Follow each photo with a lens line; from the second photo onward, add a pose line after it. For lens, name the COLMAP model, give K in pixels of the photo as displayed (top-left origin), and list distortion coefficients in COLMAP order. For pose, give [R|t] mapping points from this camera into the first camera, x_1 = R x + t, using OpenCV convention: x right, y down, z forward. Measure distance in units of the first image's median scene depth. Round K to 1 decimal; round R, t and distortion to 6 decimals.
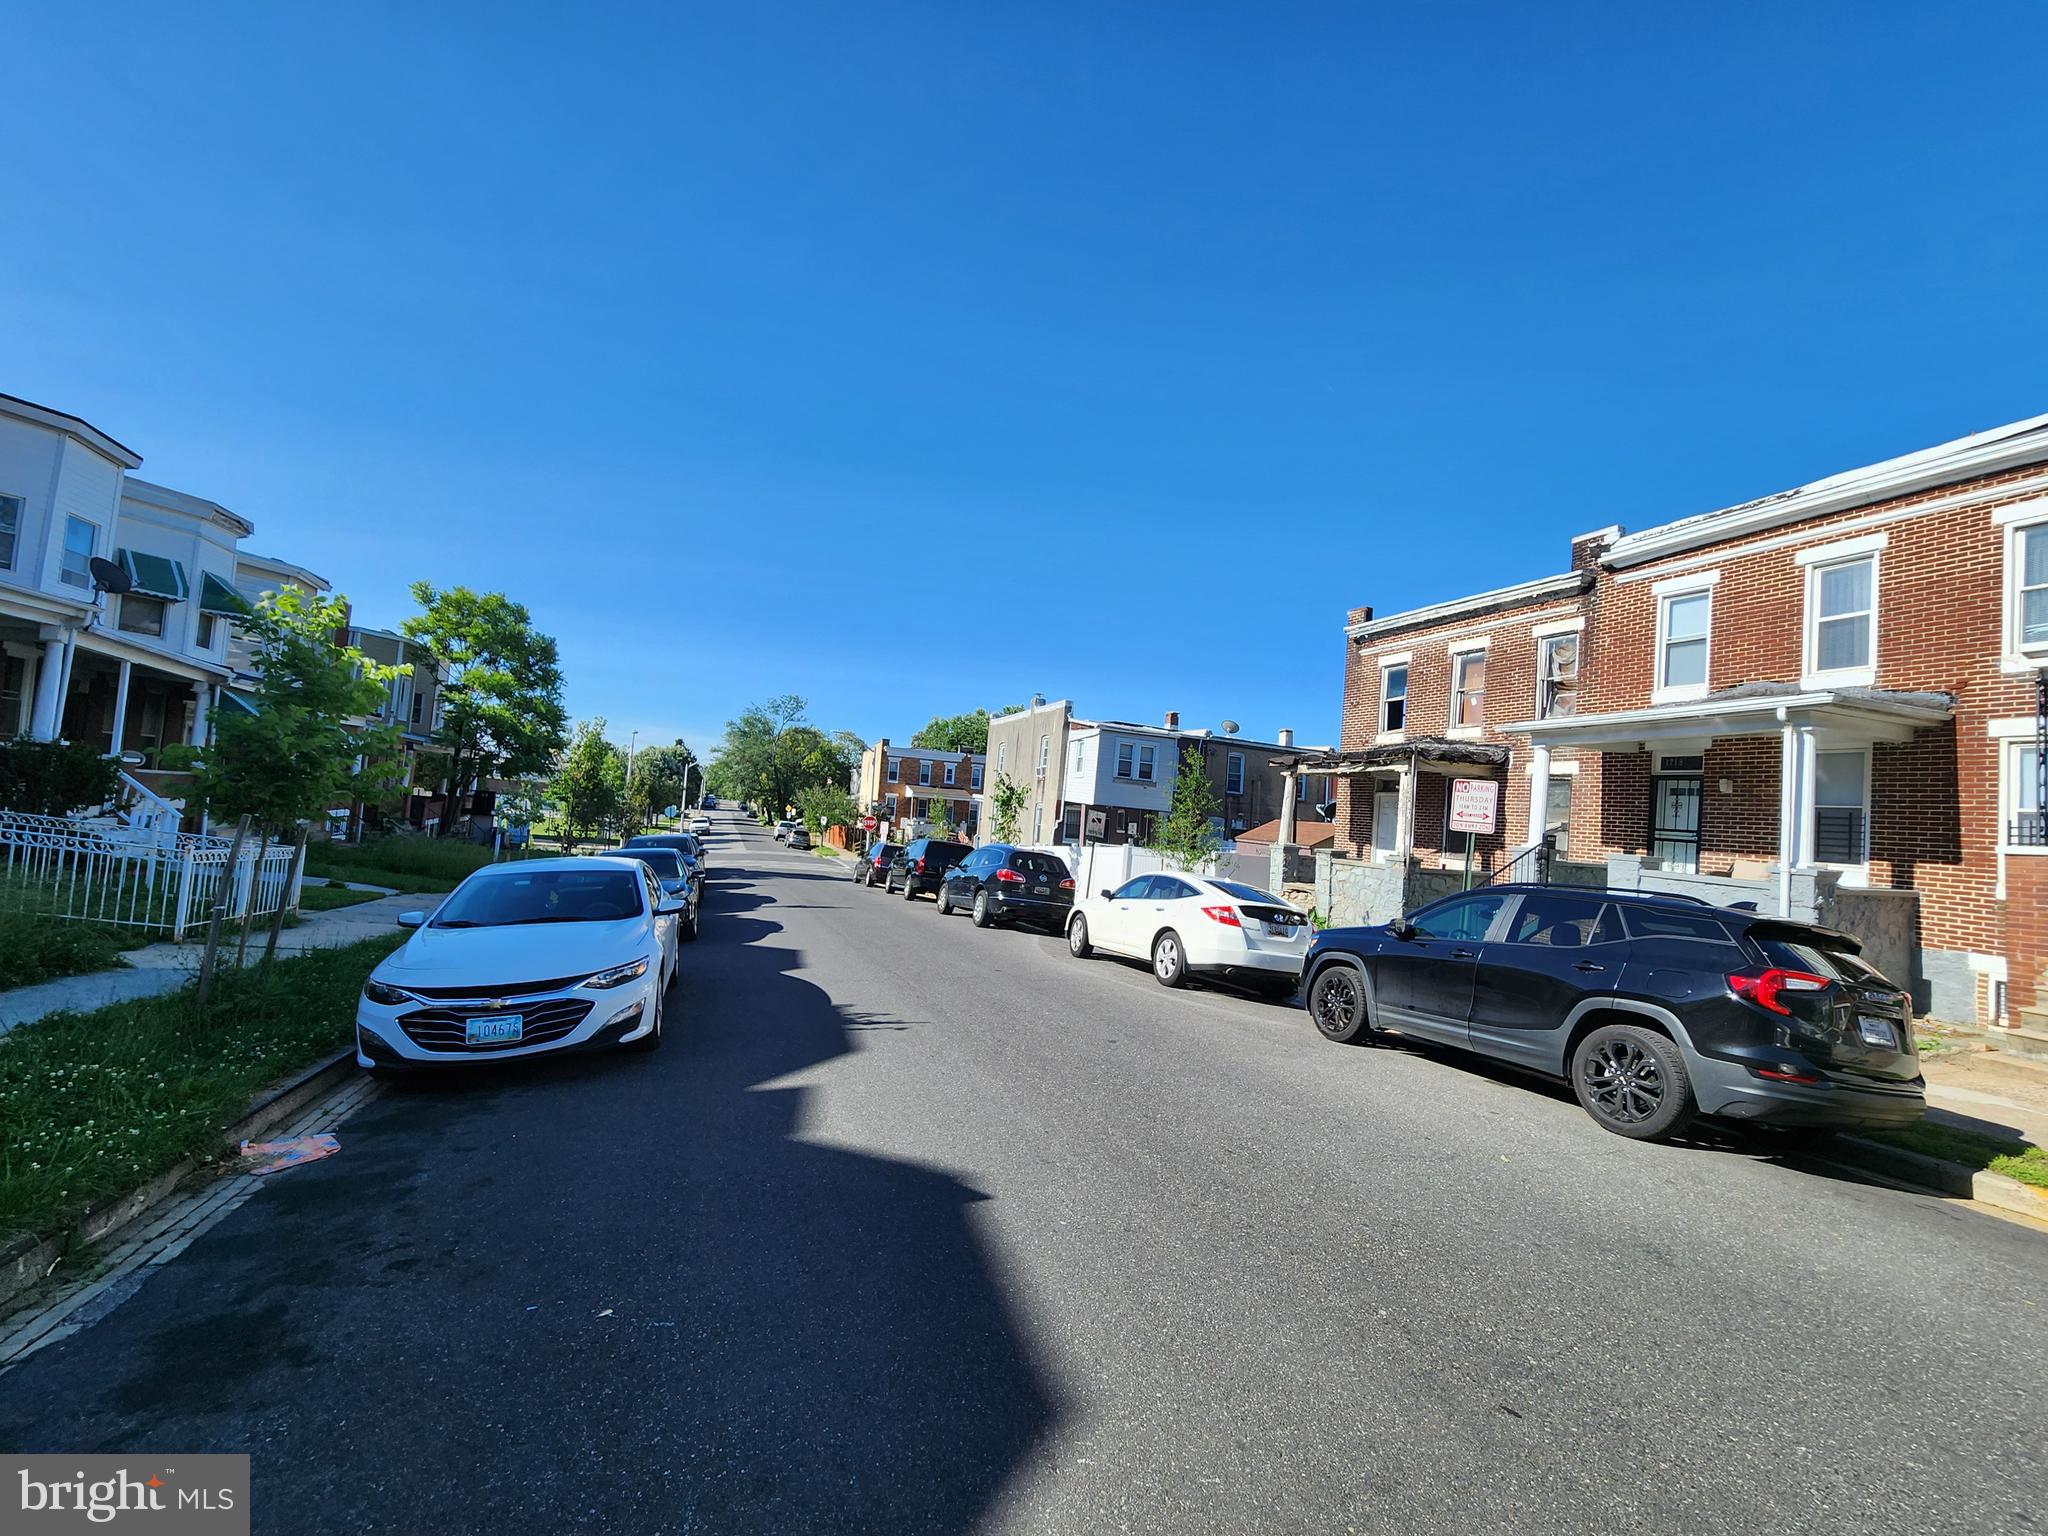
lens RADIAL K [[843.5, 0, 1020.3], [0, 843.5, 763.2], [0, 0, 1]] dist [-0.003030, -0.001311]
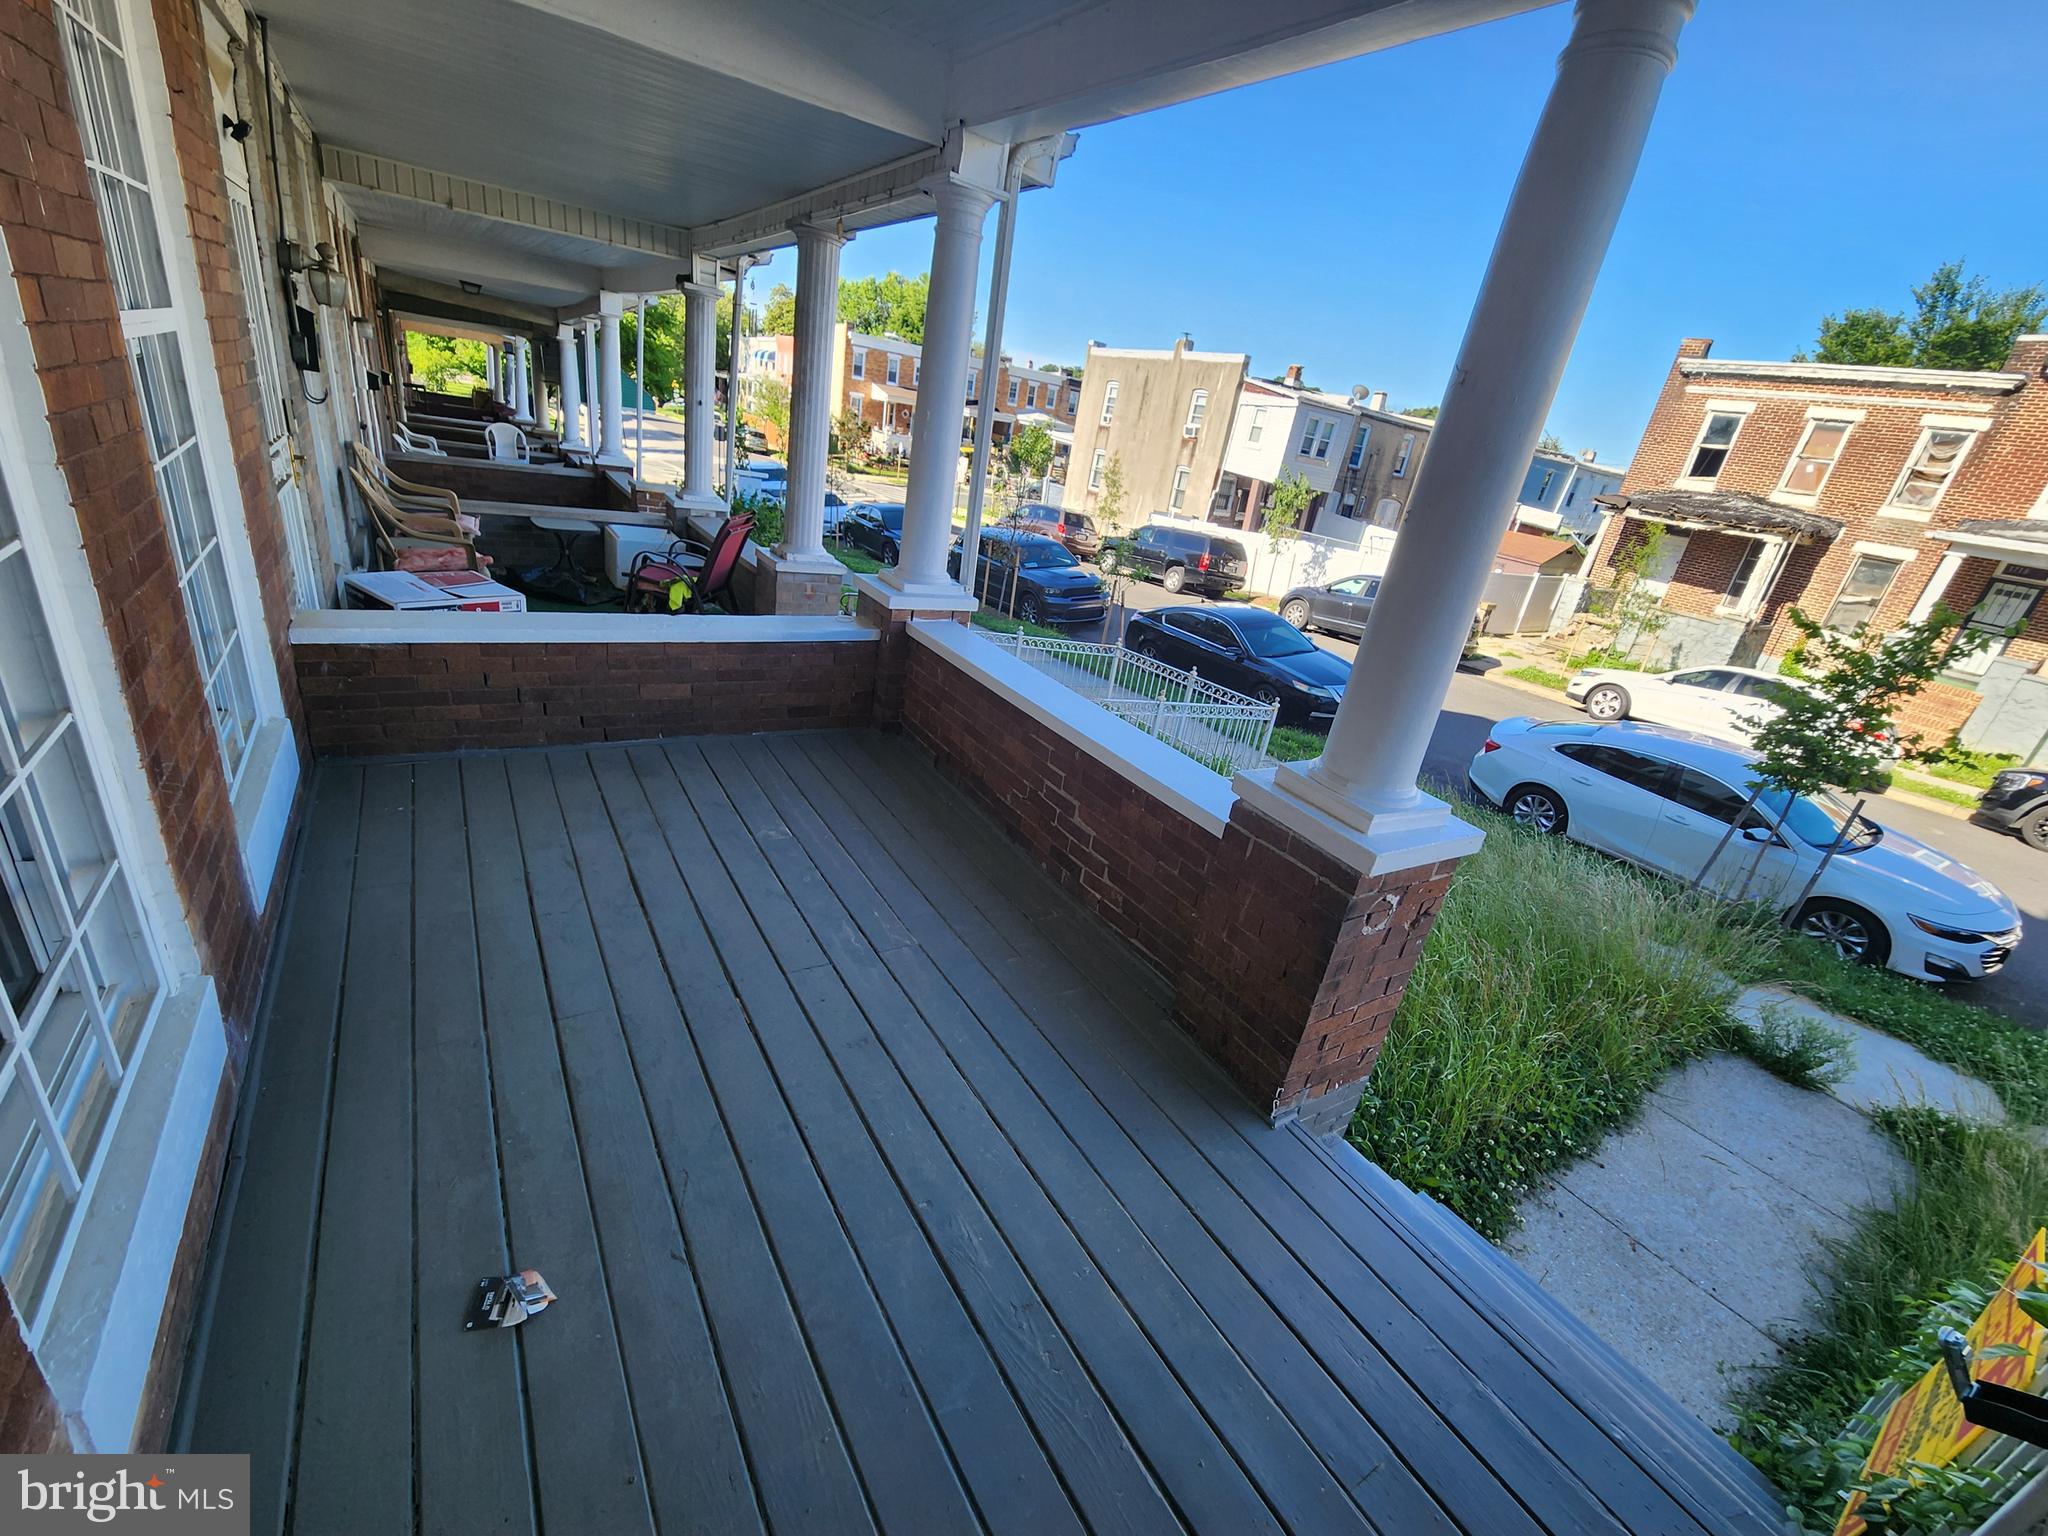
lens RADIAL K [[843.5, 0, 1022.2], [0, 843.5, 760.5], [0, 0, 1]] dist [-0.003030, -0.001311]
pose [[0.977665, 0.010018, 0.209930, -0.630378], [-0.103303, 0.892781, 0.438487, -0.097994], [-0.183028, -0.450380, 0.873875, 0.055368]]
